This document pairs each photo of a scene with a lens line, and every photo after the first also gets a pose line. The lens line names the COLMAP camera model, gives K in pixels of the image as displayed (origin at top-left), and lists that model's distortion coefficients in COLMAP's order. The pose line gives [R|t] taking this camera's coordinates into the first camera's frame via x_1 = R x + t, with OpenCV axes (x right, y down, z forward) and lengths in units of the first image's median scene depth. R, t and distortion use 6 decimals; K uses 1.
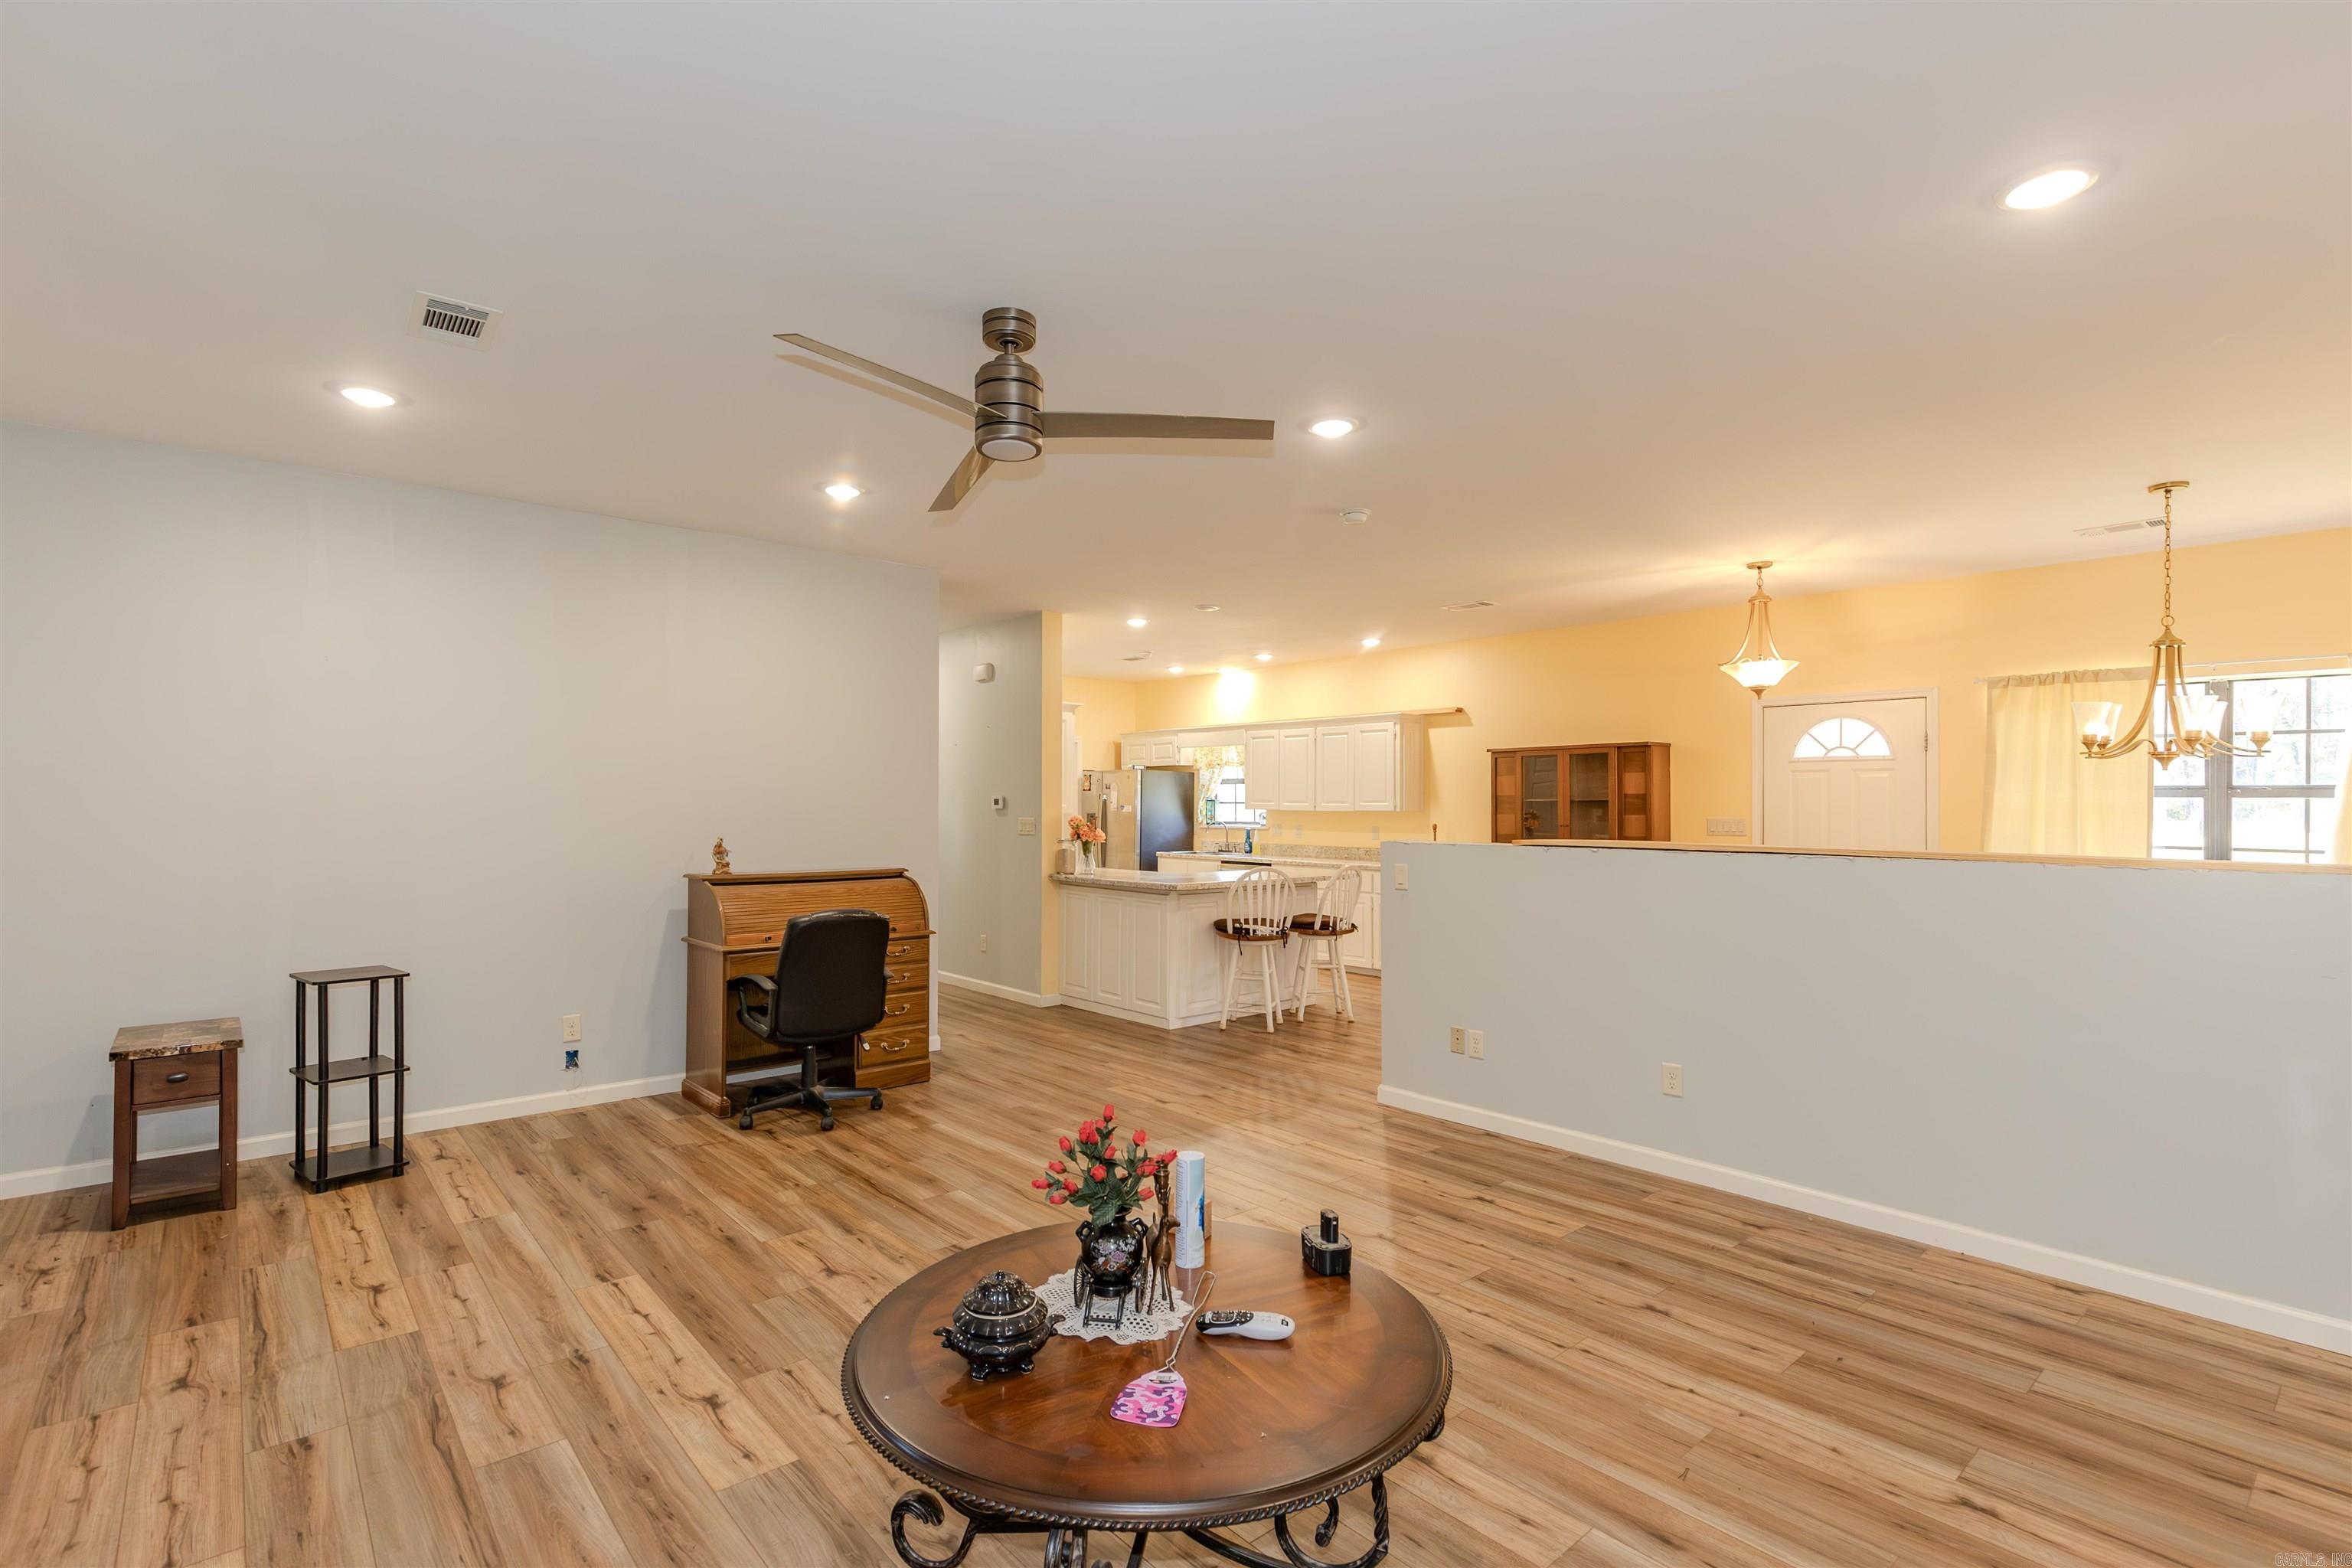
lens RADIAL K [[1092.9, 0, 1171.9], [0, 1092.9, 796.4], [0, 0, 1]] dist [0.010615, -0.000241]
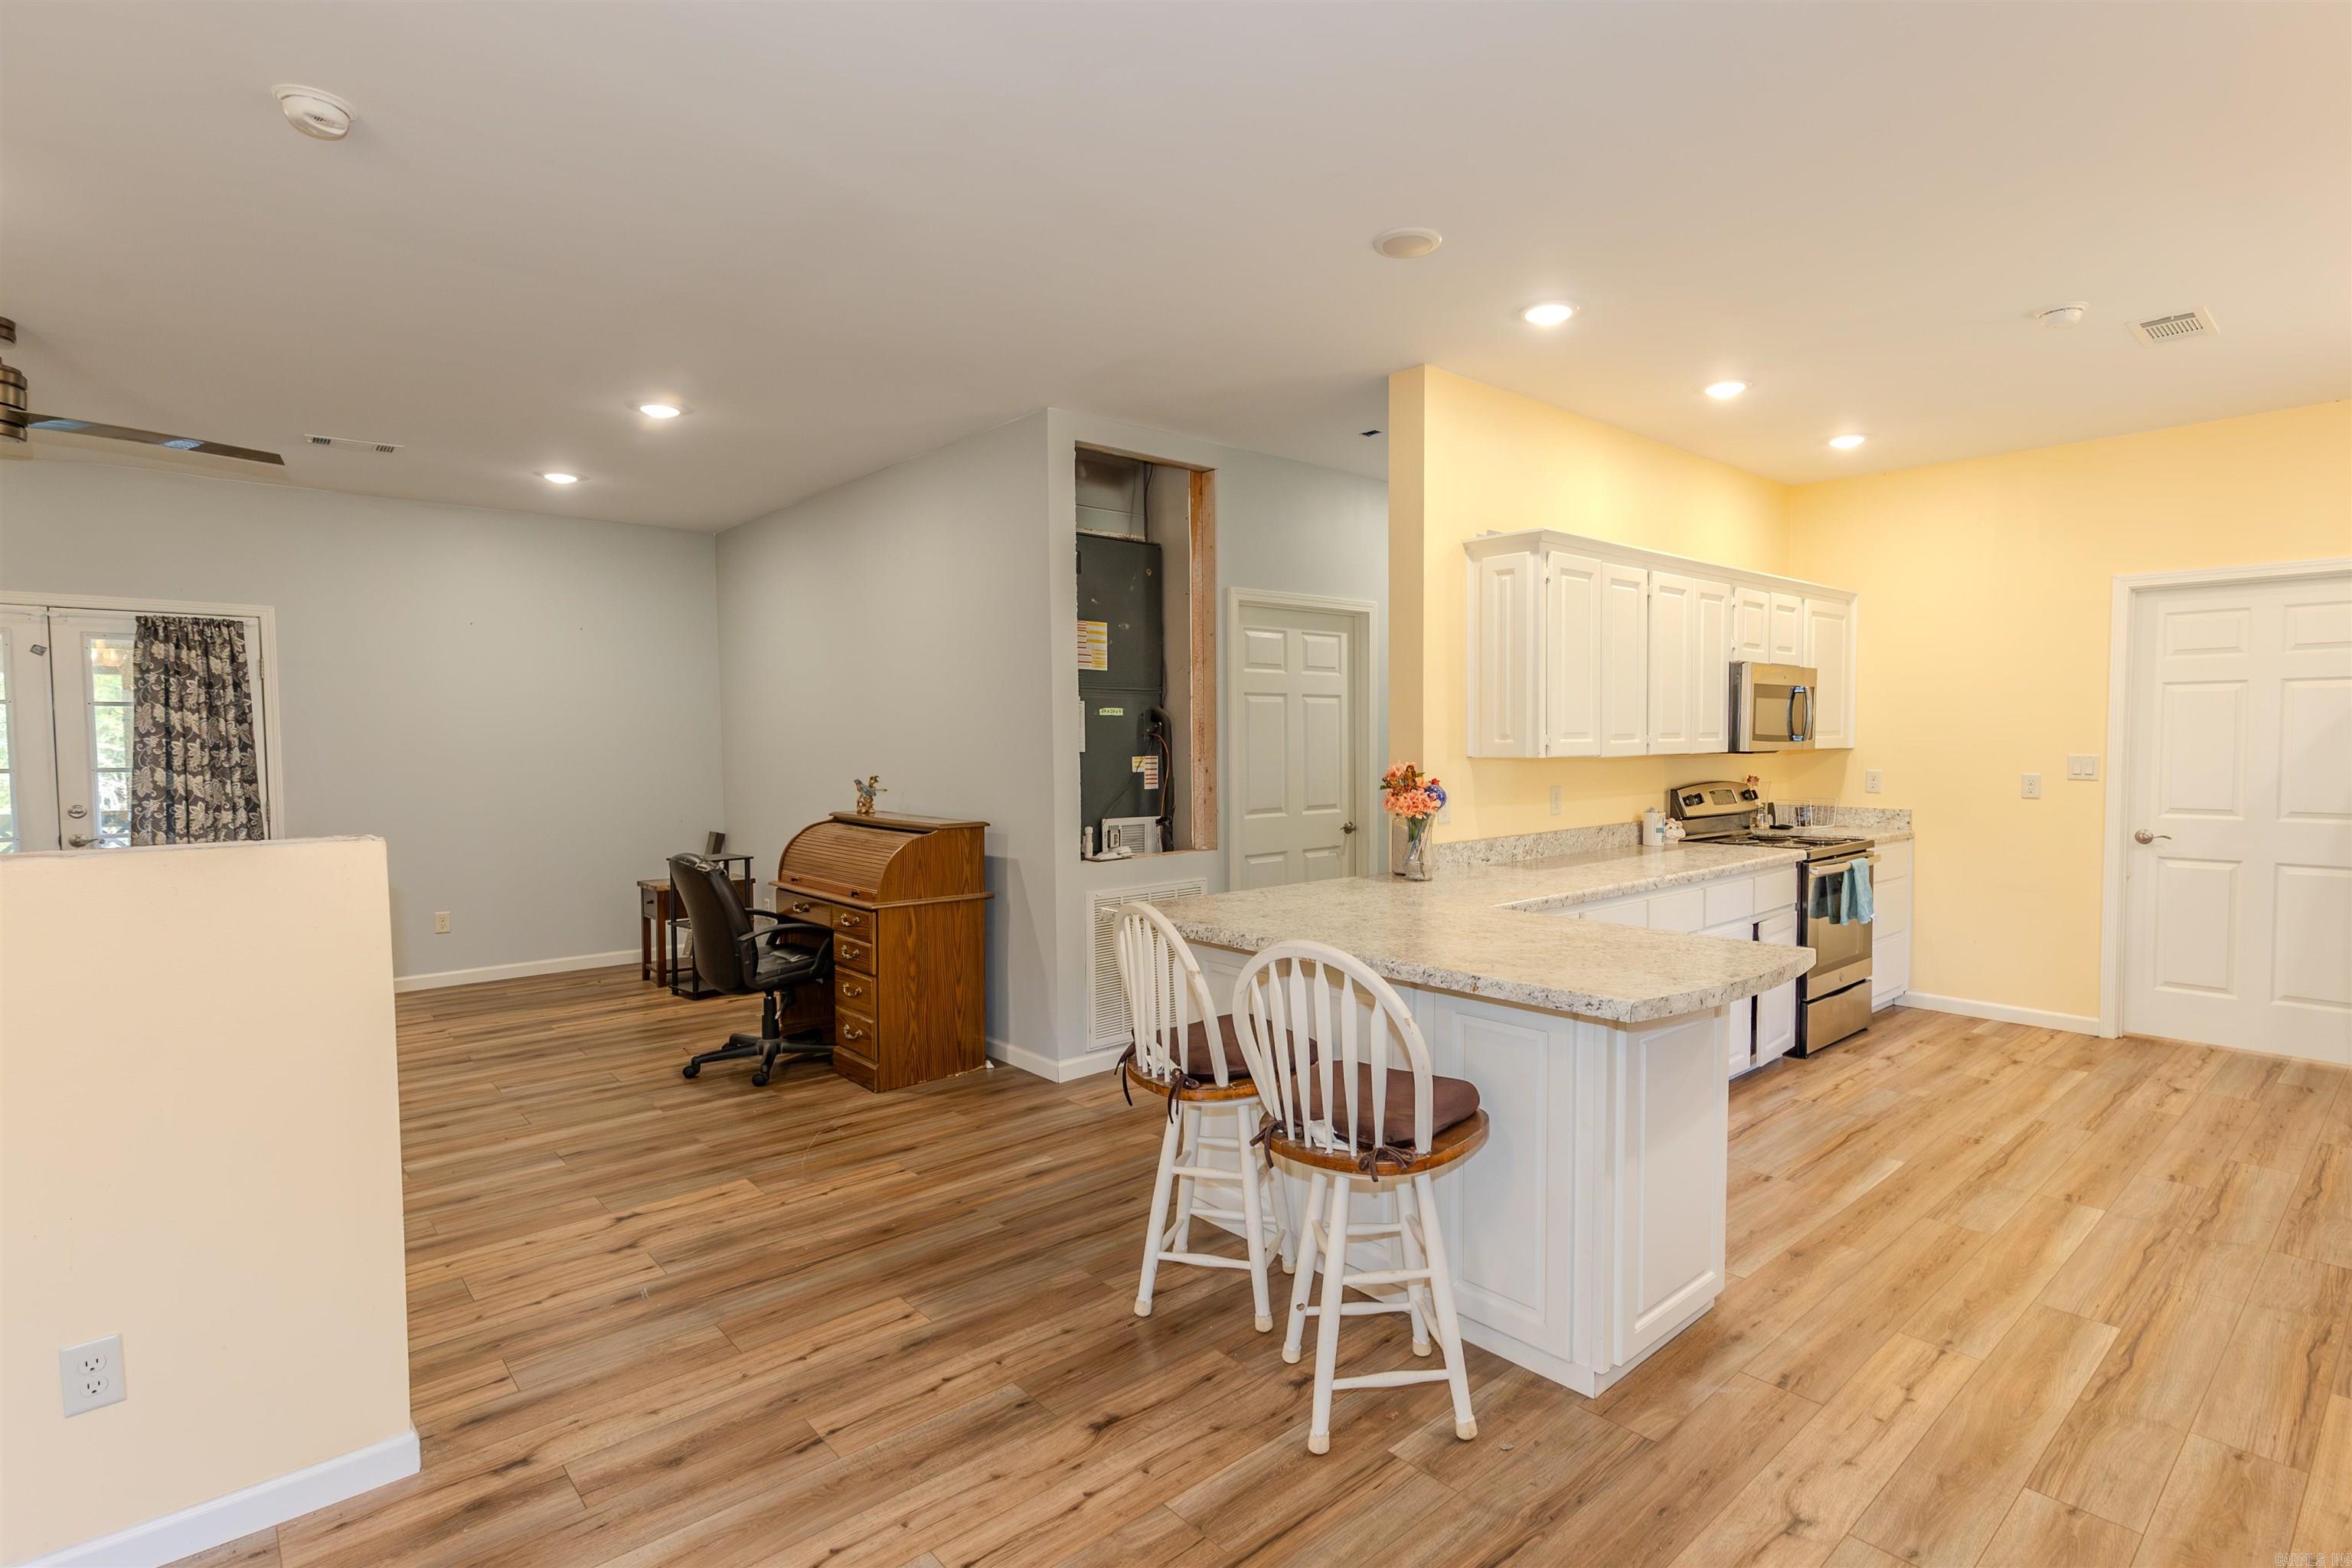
lens RADIAL K [[1154.7, 0, 1239.0], [0, 1154.7, 788.7], [0, 0, 1]] dist [0.002274, 0.000544]
pose [[0.036052, 0.045058, -0.998334, 0.637134], [0.012951, 0.998878, 0.045550, 0.006816], [0.999266, -0.014572, 0.035428, 1.291954]]
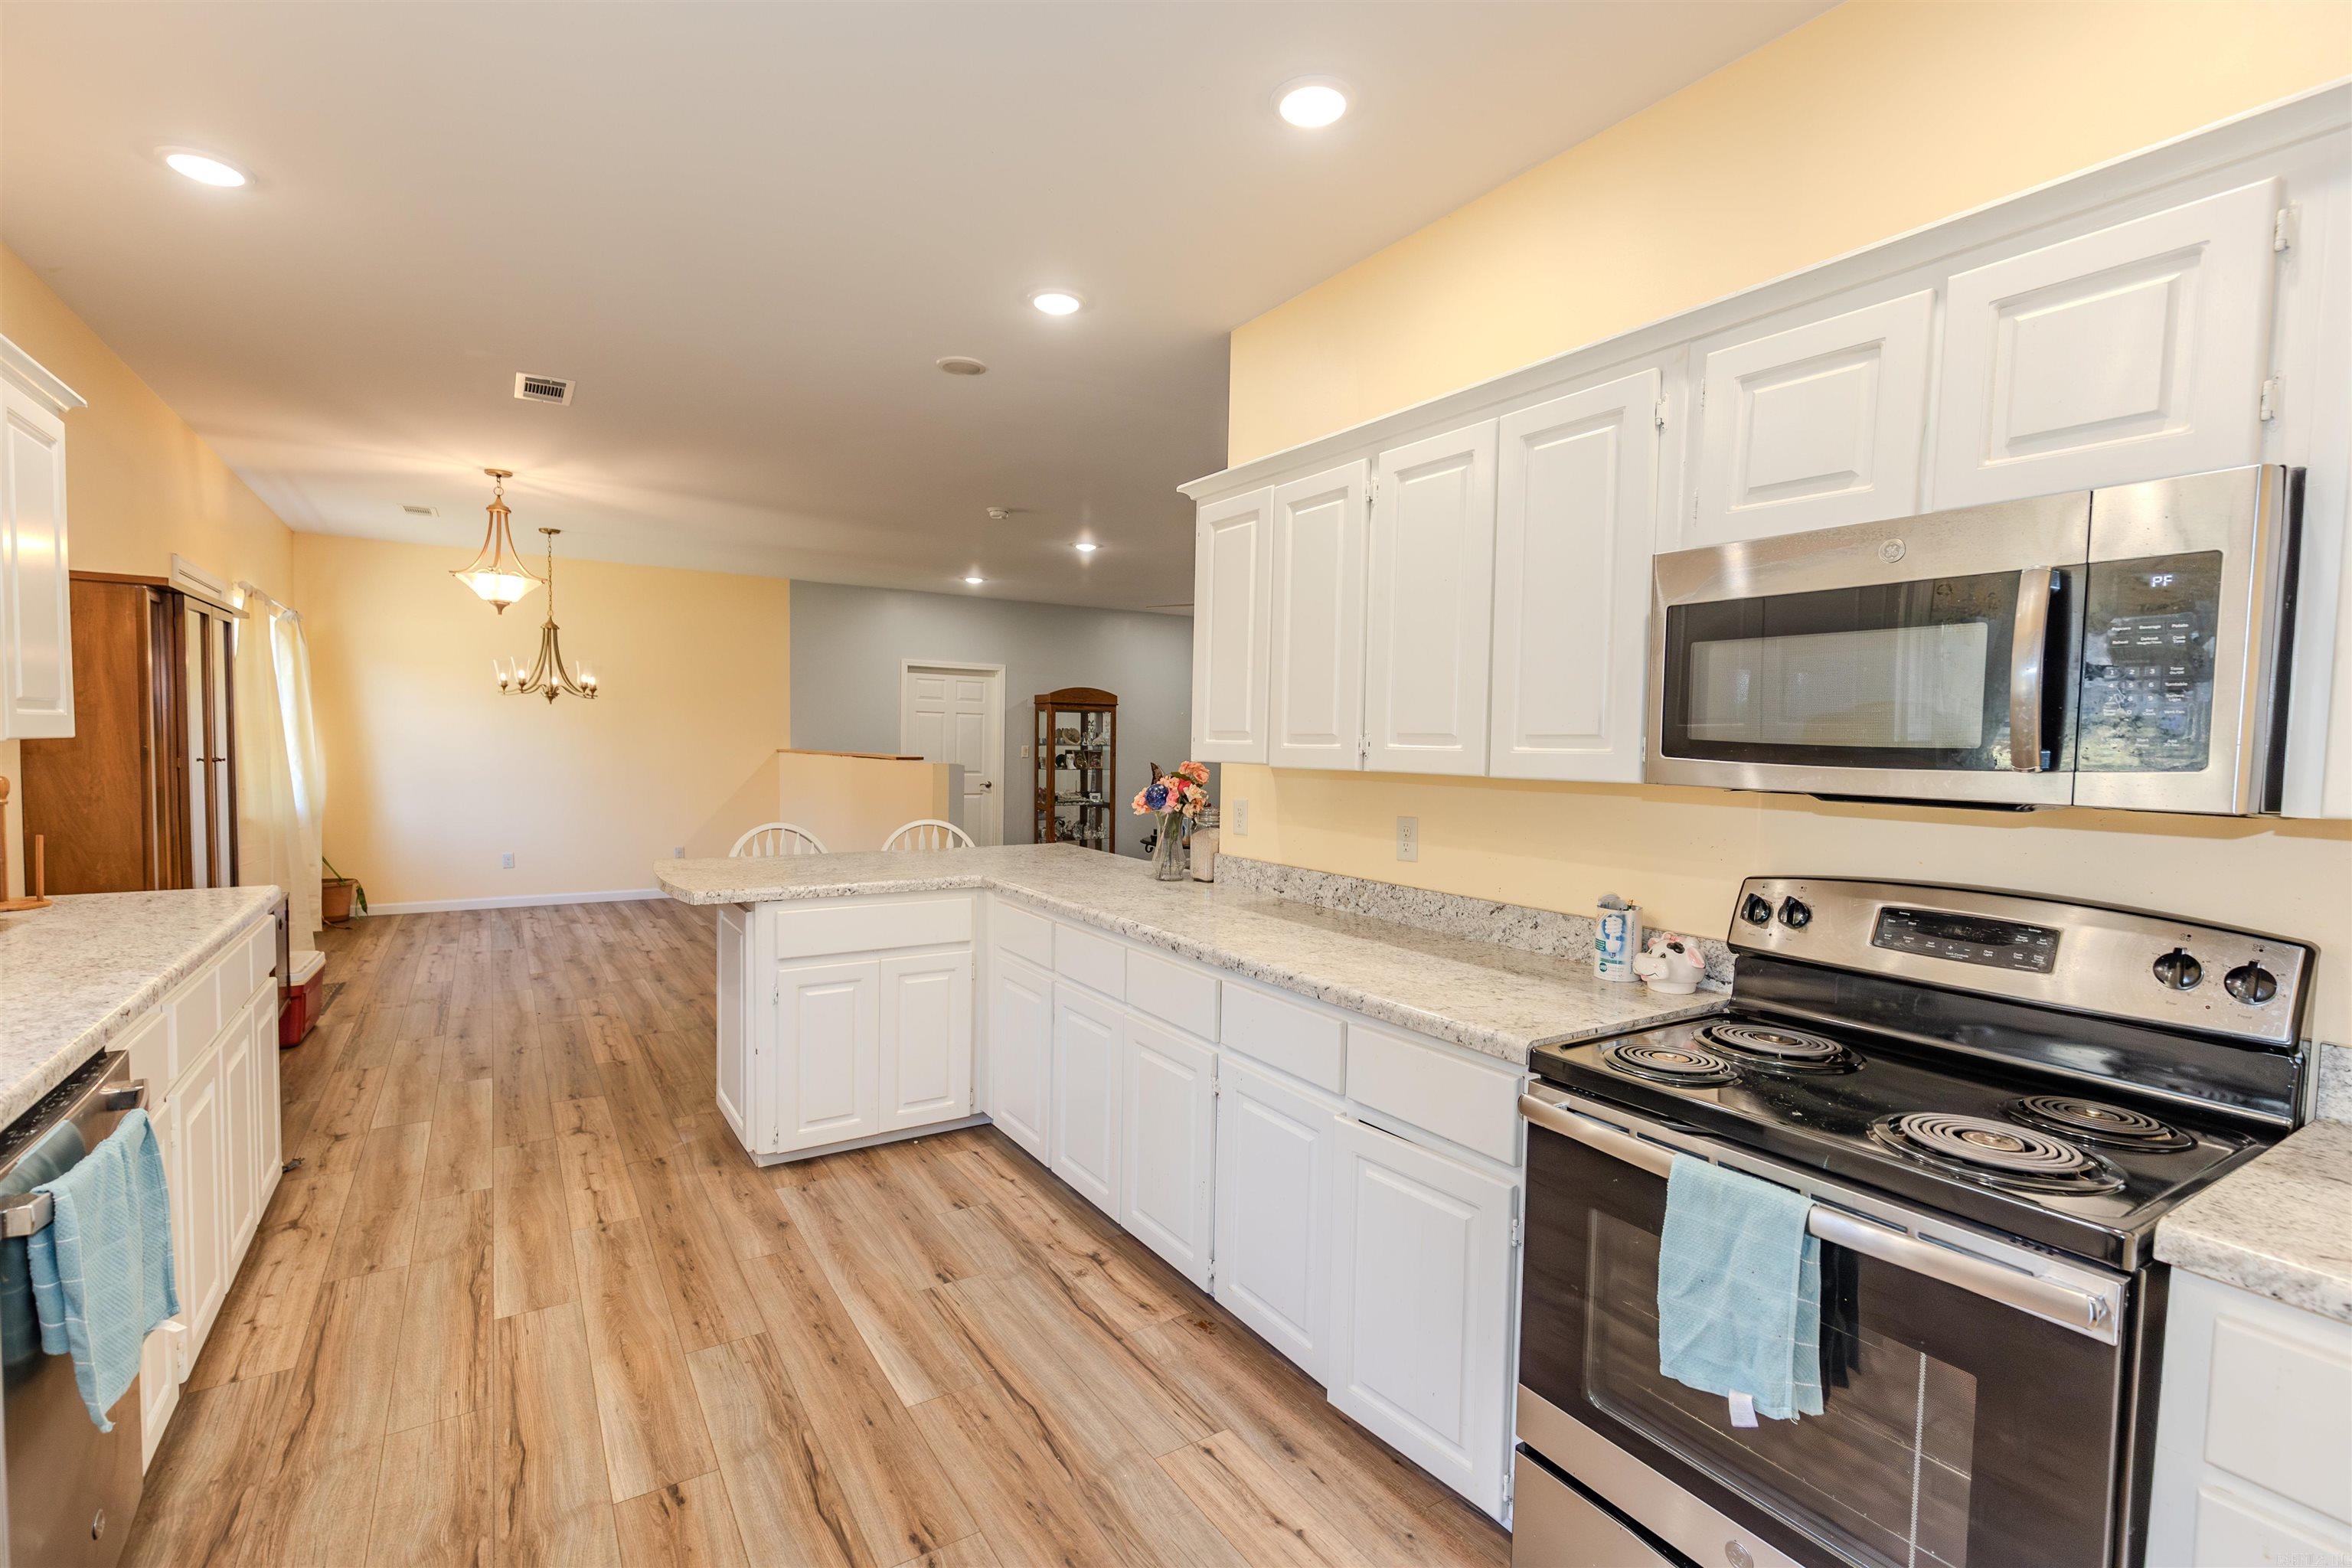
lens RADIAL K [[1055.0, 0, 1175.9], [0, 1055.0, 794.7], [0, 0, 1]] dist [0.006158, -0.000719]
pose [[-0.990778, -0.027540, 0.132667, -0.206446], [-0.021686, 0.998735, 0.045371, 0.016124], [-0.133749, 0.042076, -0.990122, 2.112575]]
